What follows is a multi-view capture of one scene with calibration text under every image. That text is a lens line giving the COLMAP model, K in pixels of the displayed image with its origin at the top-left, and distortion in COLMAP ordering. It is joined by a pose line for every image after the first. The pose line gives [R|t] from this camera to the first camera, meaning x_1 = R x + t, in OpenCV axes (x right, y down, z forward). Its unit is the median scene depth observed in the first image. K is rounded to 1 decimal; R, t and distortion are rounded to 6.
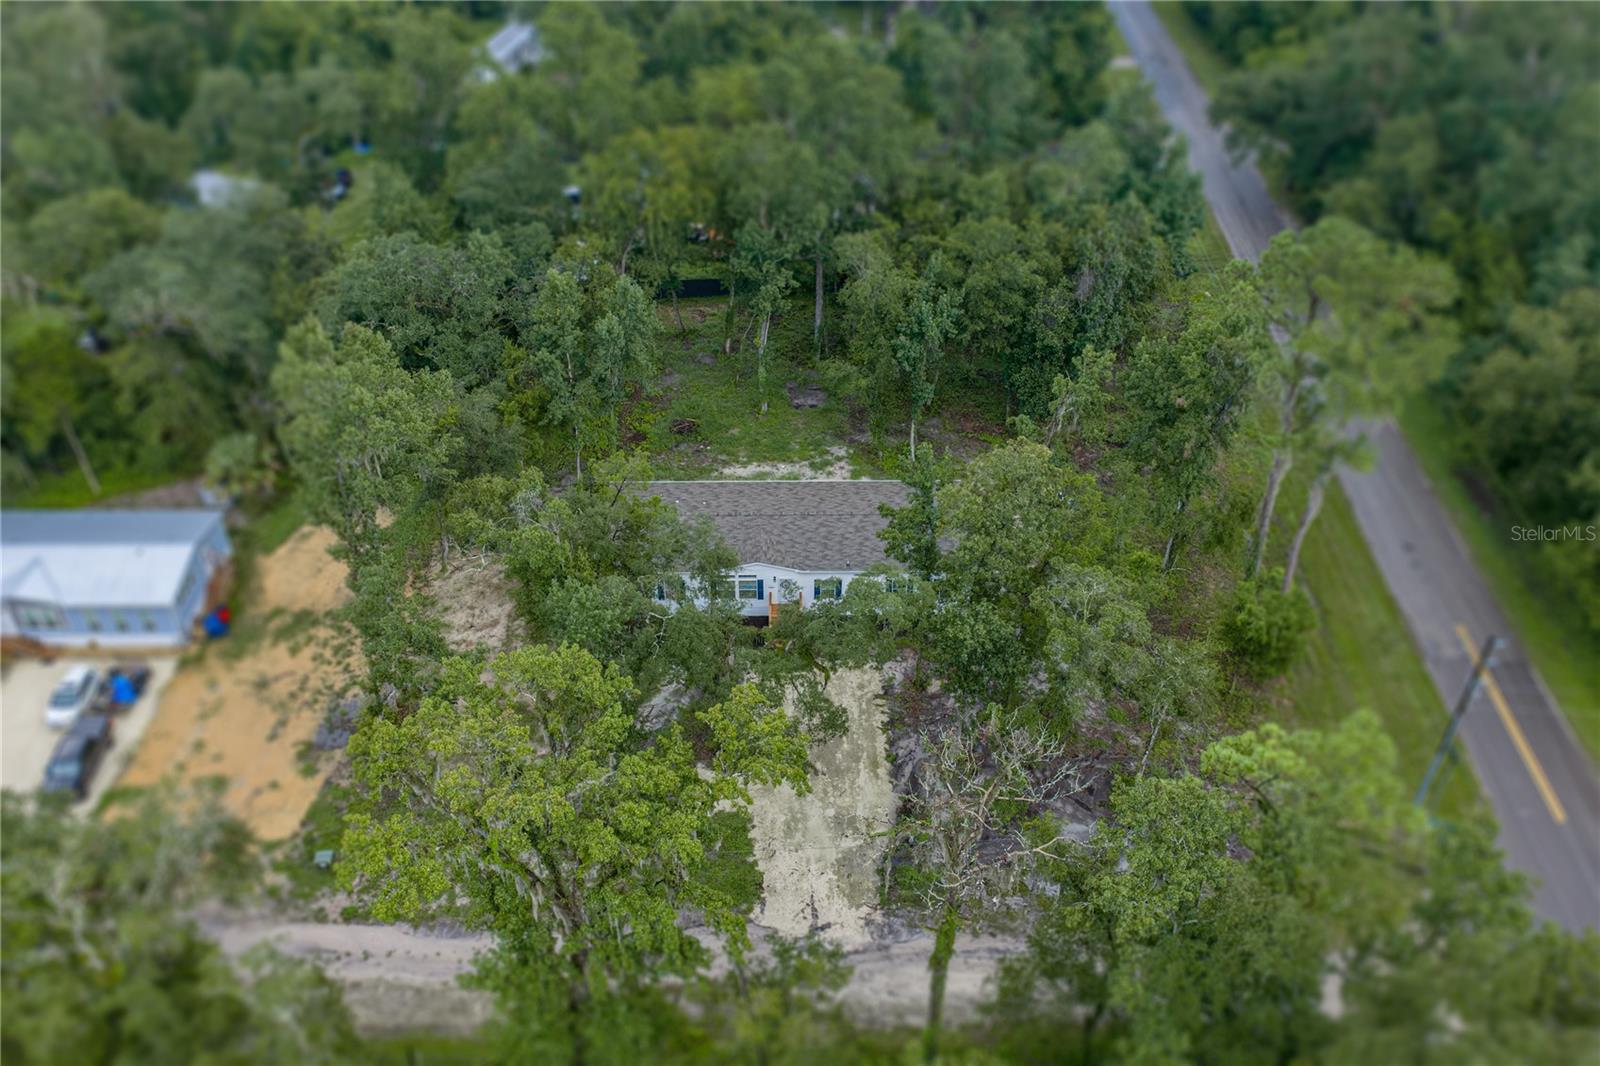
lens RADIAL K [[1322.6, 0, 800.0], [0, 1322.6, 533.0], [0, 0, 1]] dist [0.038439, 0.000000]
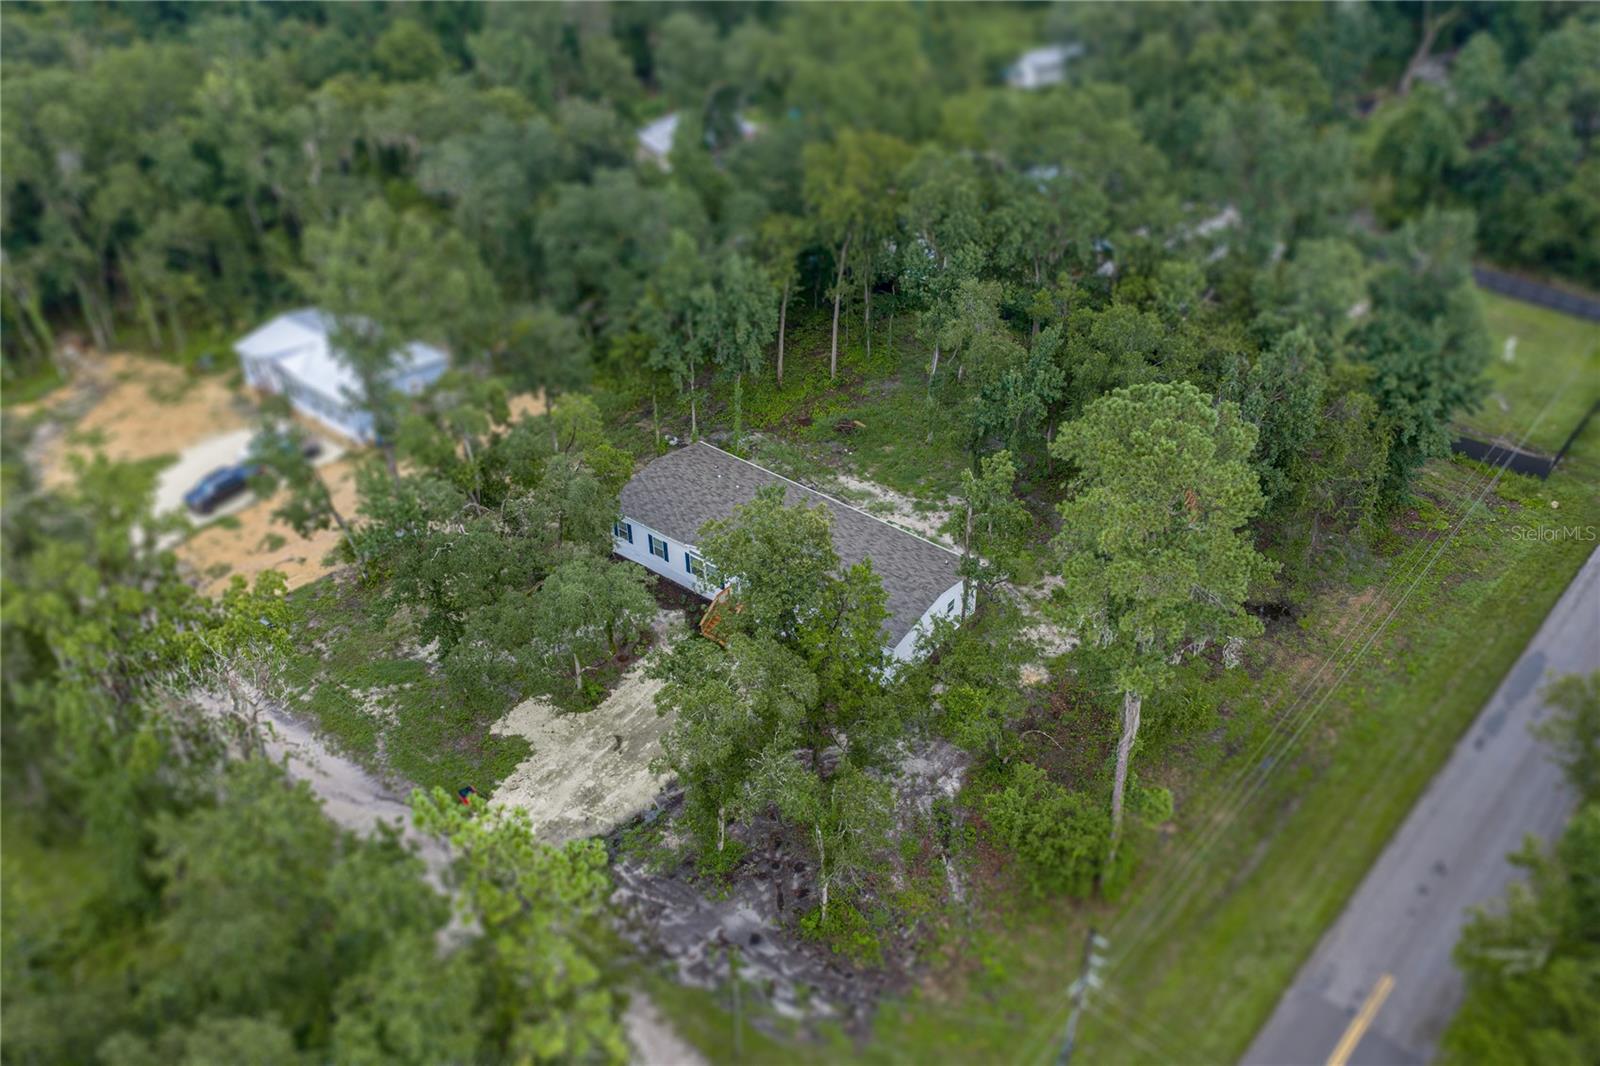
lens RADIAL K [[1322.6, 0, 800.0], [0, 1322.6, 533.0], [0, 0, 1]] dist [0.038439, 0.000000]
pose [[0.777002, 0.365744, -0.512347, 0.521463], [-0.367401, 0.924376, 0.102692, -0.116362], [0.511160, 0.108445, 0.852617, 0.156688]]
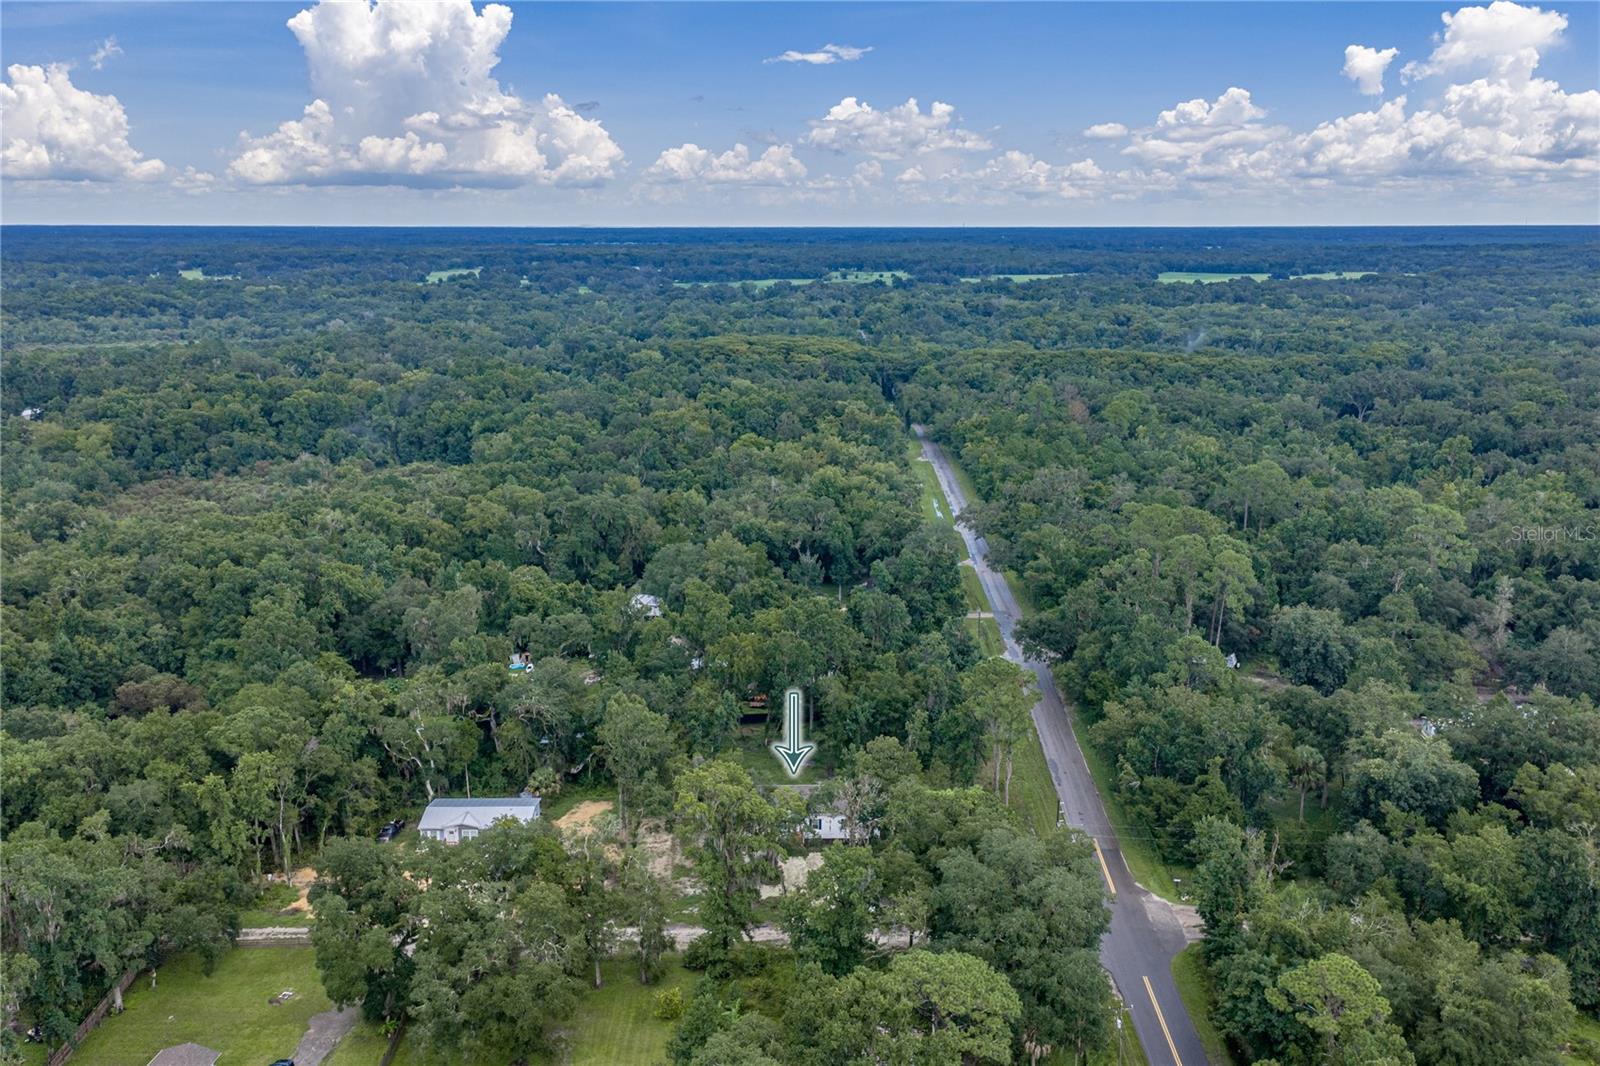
lens RADIAL K [[1322.6, 0, 800.0], [0, 1322.6, 533.0], [0, 0, 1]] dist [0.038439, 0.000000]
pose [[0.999983, -0.001924, 0.005574, -0.017052], [0.004027, 0.913404, -0.407035, 0.502973], [-0.004308, 0.407050, 0.913396, -1.247654]]
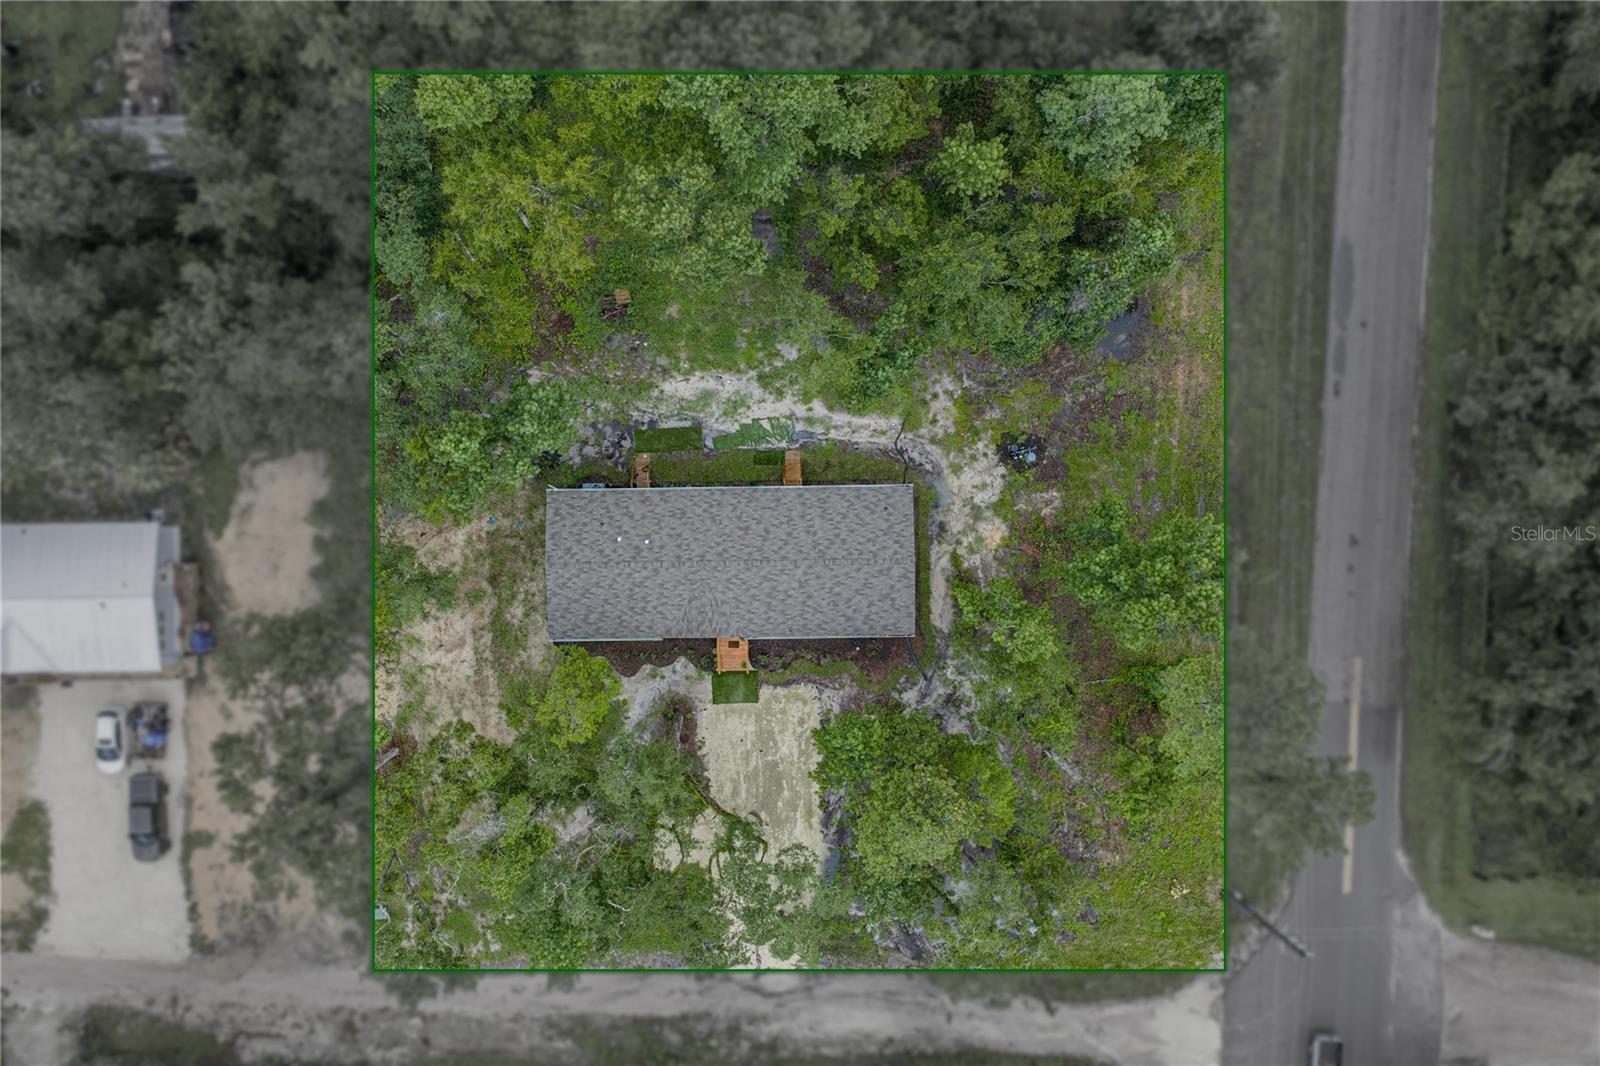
lens RADIAL K [[1322.6, 0, 800.0], [0, 1322.6, 533.0], [0, 0, 1]] dist [0.038439, 0.000000]
pose [[0.999982, -0.001069, -0.005821, 0.049064], [0.005282, 0.604901, 0.796283, -0.836808], [0.002670, -0.796300, 0.604896, 0.422540]]
